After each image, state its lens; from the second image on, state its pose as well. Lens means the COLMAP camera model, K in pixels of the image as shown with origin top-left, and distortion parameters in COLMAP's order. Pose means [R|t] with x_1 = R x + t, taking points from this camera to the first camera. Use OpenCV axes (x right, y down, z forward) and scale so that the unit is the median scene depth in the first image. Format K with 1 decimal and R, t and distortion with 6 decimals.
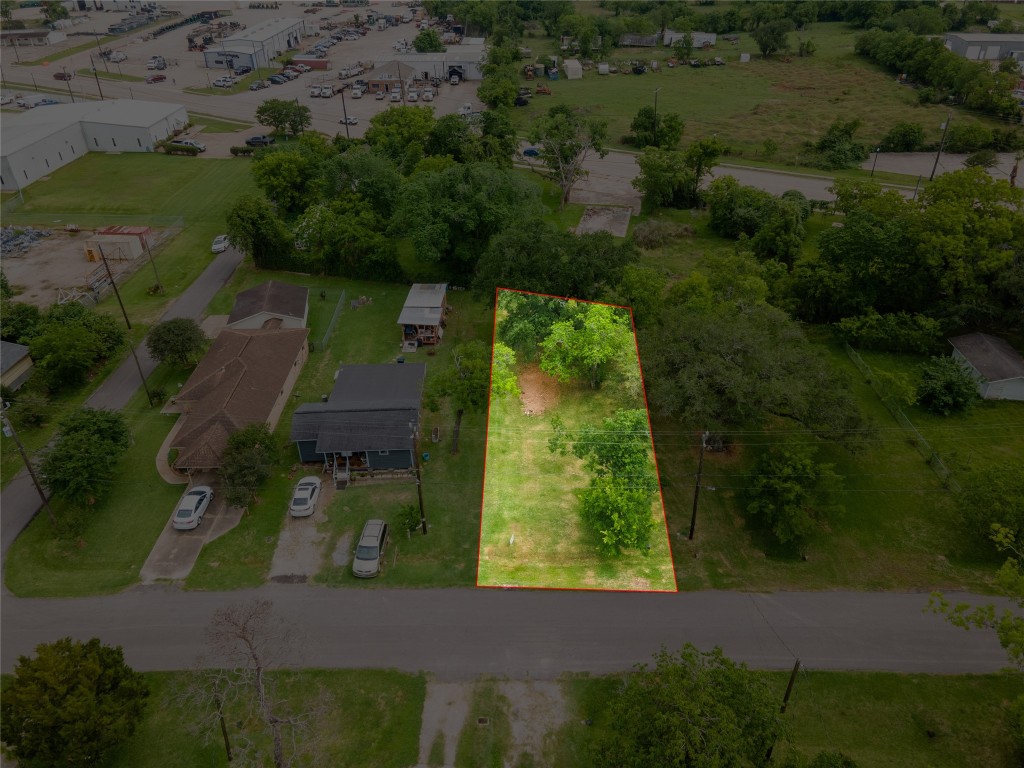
lens RADIAL K [[745.1, 0, 510.0], [0, 745.1, 386.6], [0, 0, 1]] dist [0.027116, 0.039087]
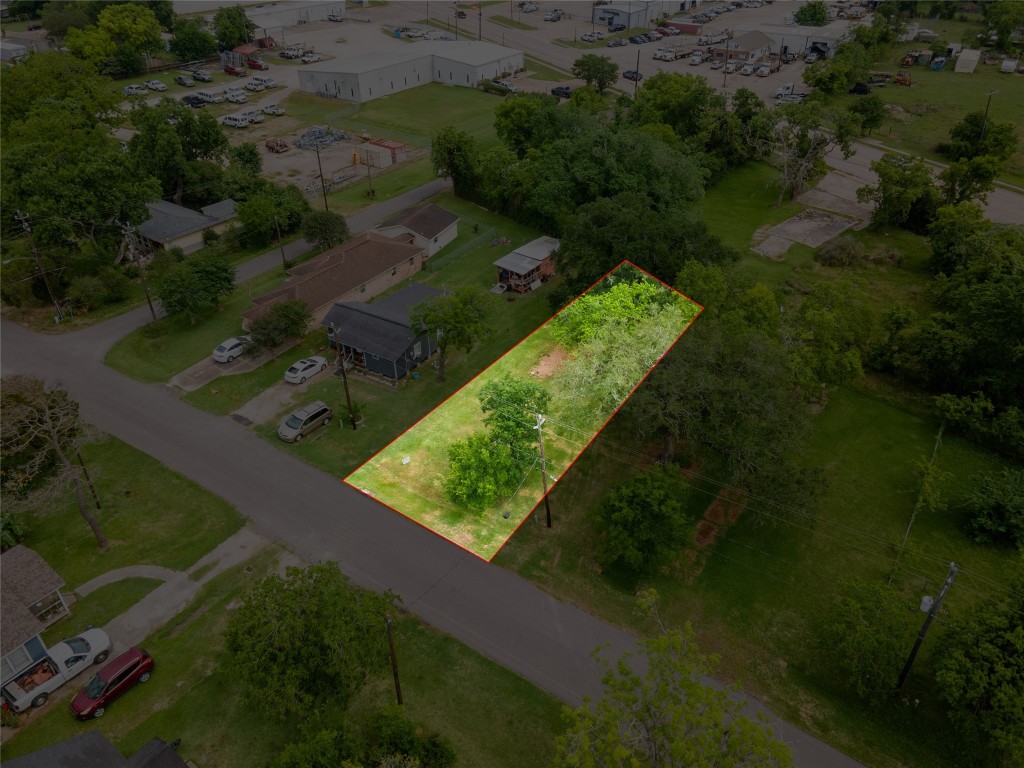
lens RADIAL K [[745.1, 0, 510.0], [0, 745.1, 386.6], [0, 0, 1]] dist [0.027116, 0.039087]
pose [[0.832527, 0.321349, -0.451258, 0.401672], [-0.305983, 0.945777, 0.108997, -0.041799], [0.461815, 0.047334, 0.885712, 0.074167]]
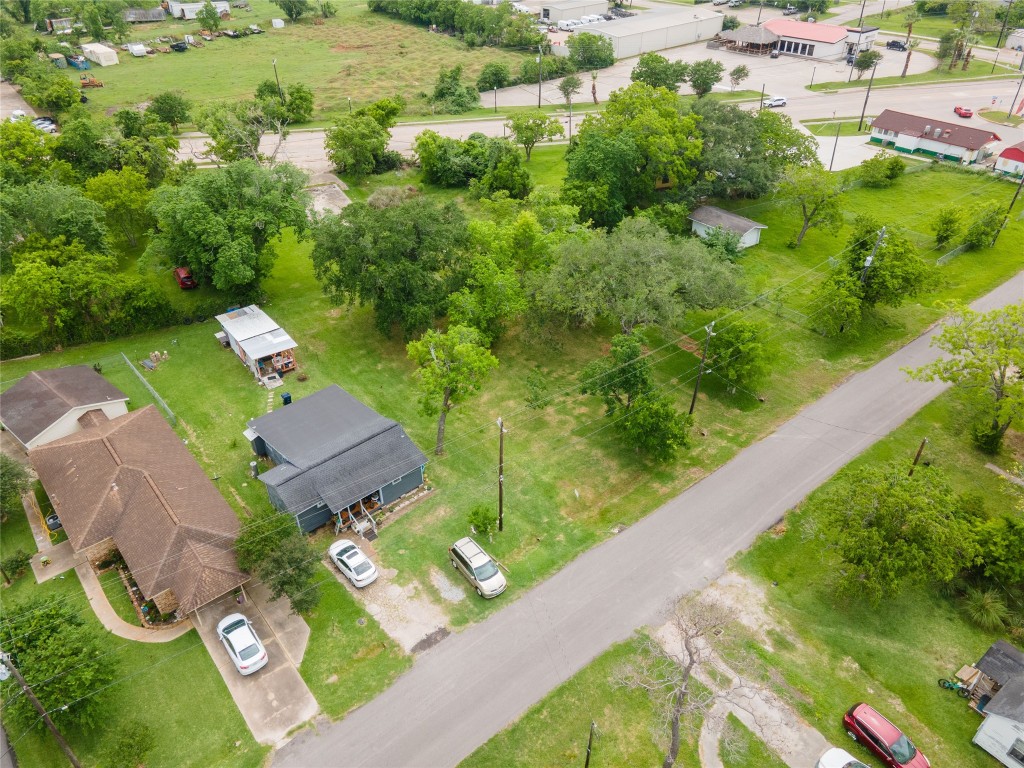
lens RADIAL K [[745.1, 0, 510.0], [0, 745.1, 386.6], [0, 0, 1]] dist [0.027116, 0.039087]
pose [[0.769690, -0.366740, 0.522569, -0.377081], [0.349106, 0.927097, 0.136441, -0.069774], [-0.534511, 0.077415, 0.841609, 0.125034]]
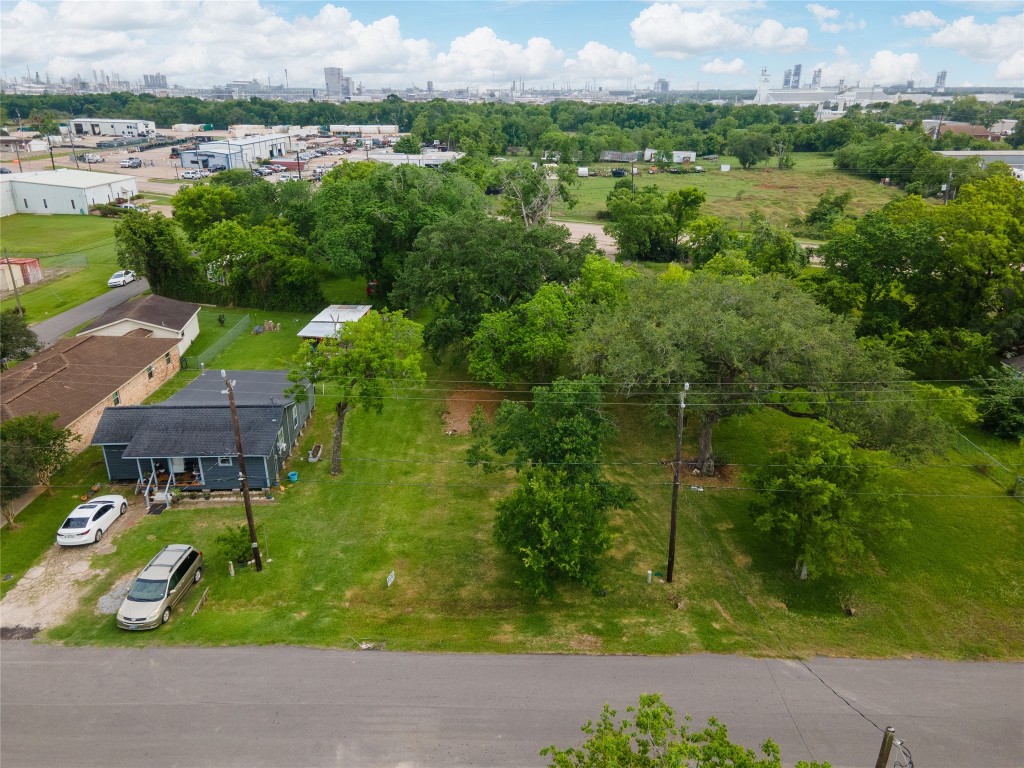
lens RADIAL K [[745.1, 0, 510.0], [0, 745.1, 386.6], [0, 0, 1]] dist [0.027116, 0.039087]
pose [[0.999806, 0.018123, 0.007746, 0.066876], [-0.016274, 0.980814, -0.194265, 0.115138], [-0.011118, 0.194101, 0.980919, 0.233256]]
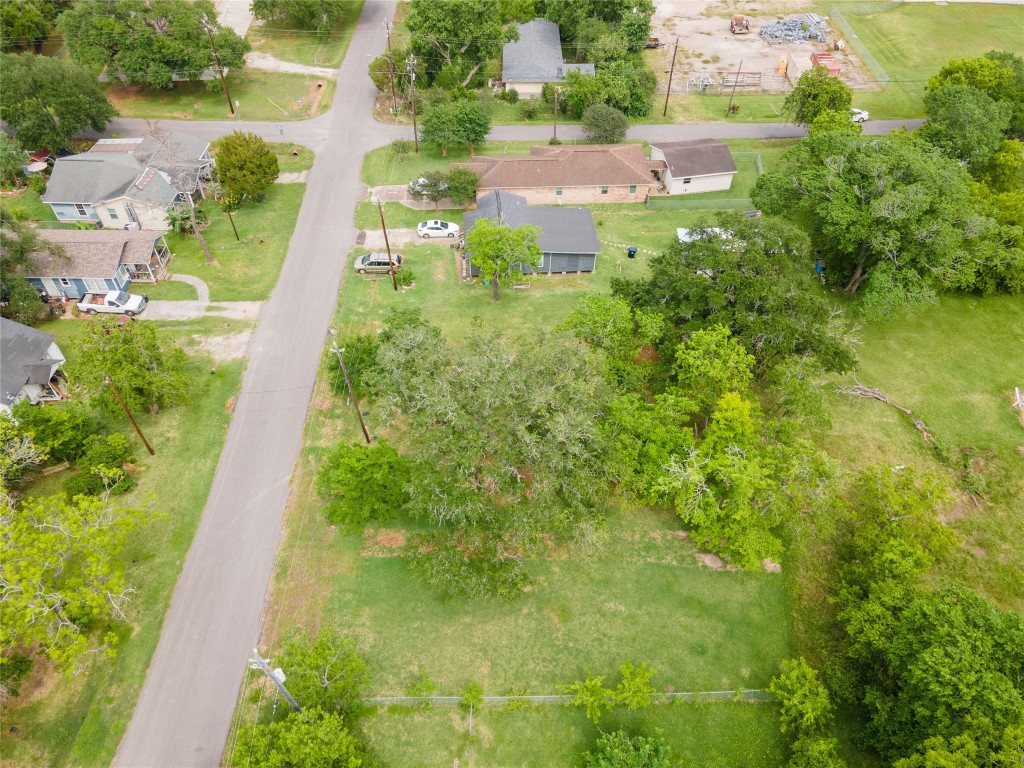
lens RADIAL K [[745.1, 0, 510.0], [0, 745.1, 386.6], [0, 0, 1]] dist [0.027116, 0.039087]
pose [[0.035147, 0.720950, -0.692095, 0.653700], [-0.541181, 0.595928, 0.593290, -0.417052], [0.840171, 0.353696, 0.411109, 0.484114]]
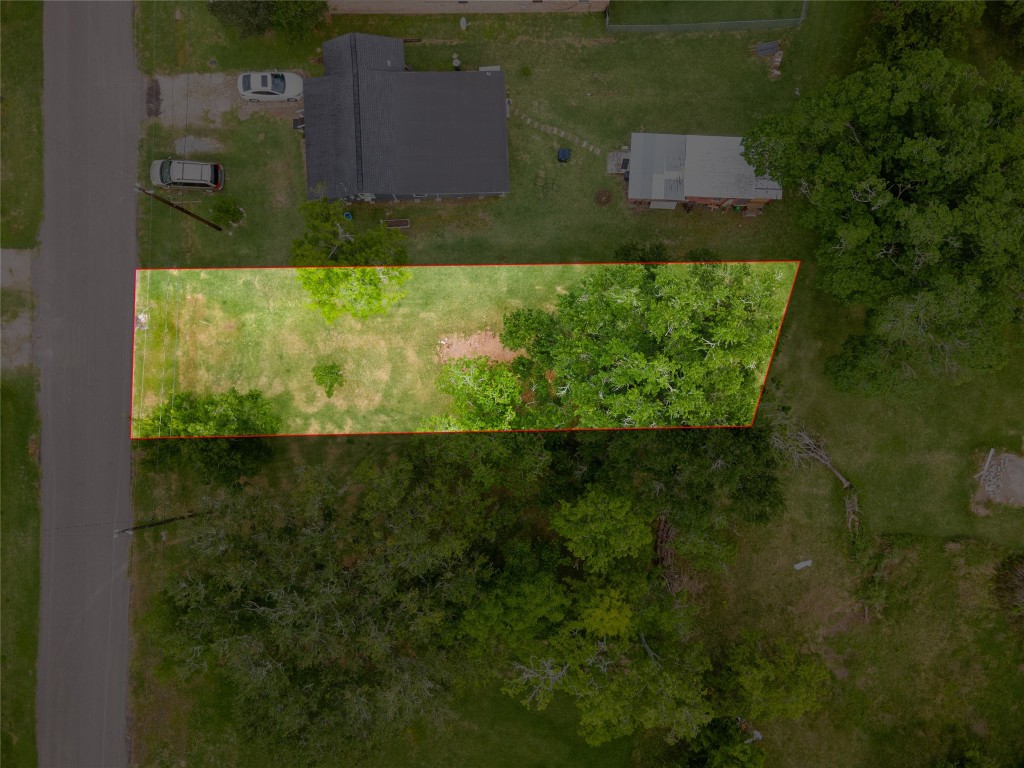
lens RADIAL K [[745.1, 0, 510.0], [0, 745.1, 386.6], [0, 0, 1]] dist [0.027116, 0.039087]
pose [[0.011729, 0.999917, 0.005331, 0.057487], [-0.540705, 0.001858, 0.841210, -0.554706], [0.841130, -0.012749, 0.540682, 0.560286]]
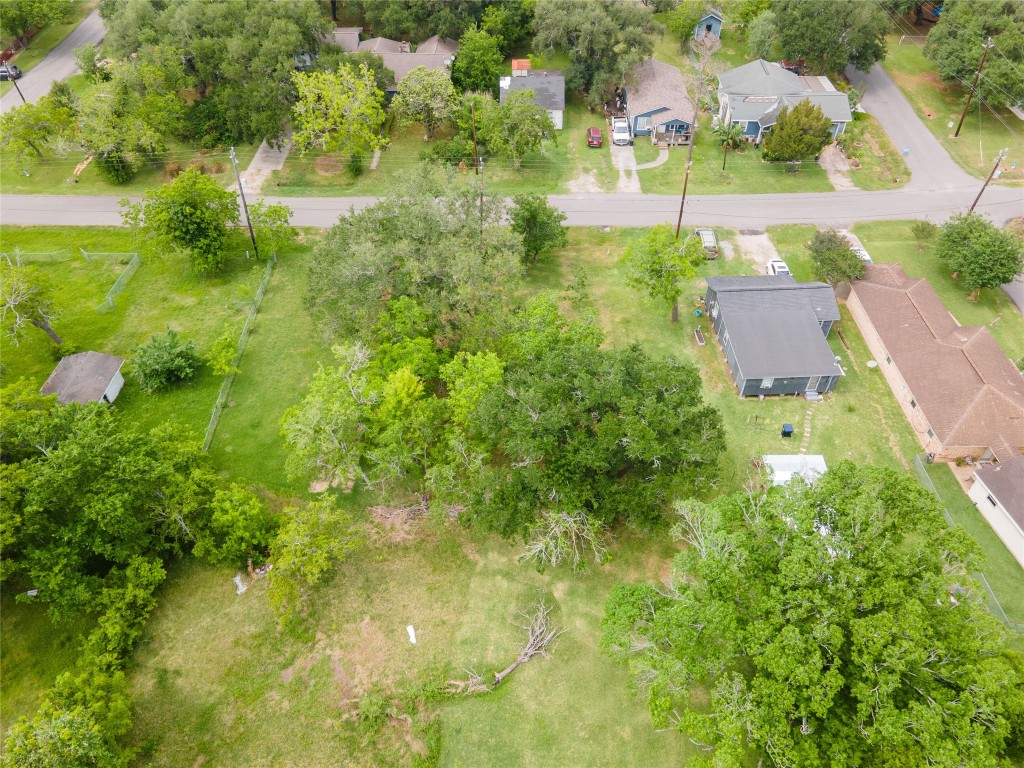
lens RADIAL K [[745.1, 0, 510.0], [0, 745.1, 386.6], [0, 0, 1]] dist [0.027116, 0.039087]
pose [[-0.999560, 0.029497, 0.003188, 0.132216], [0.009222, 0.206784, 0.978343, -0.773267], [0.028199, 0.977942, -0.206965, 1.060040]]
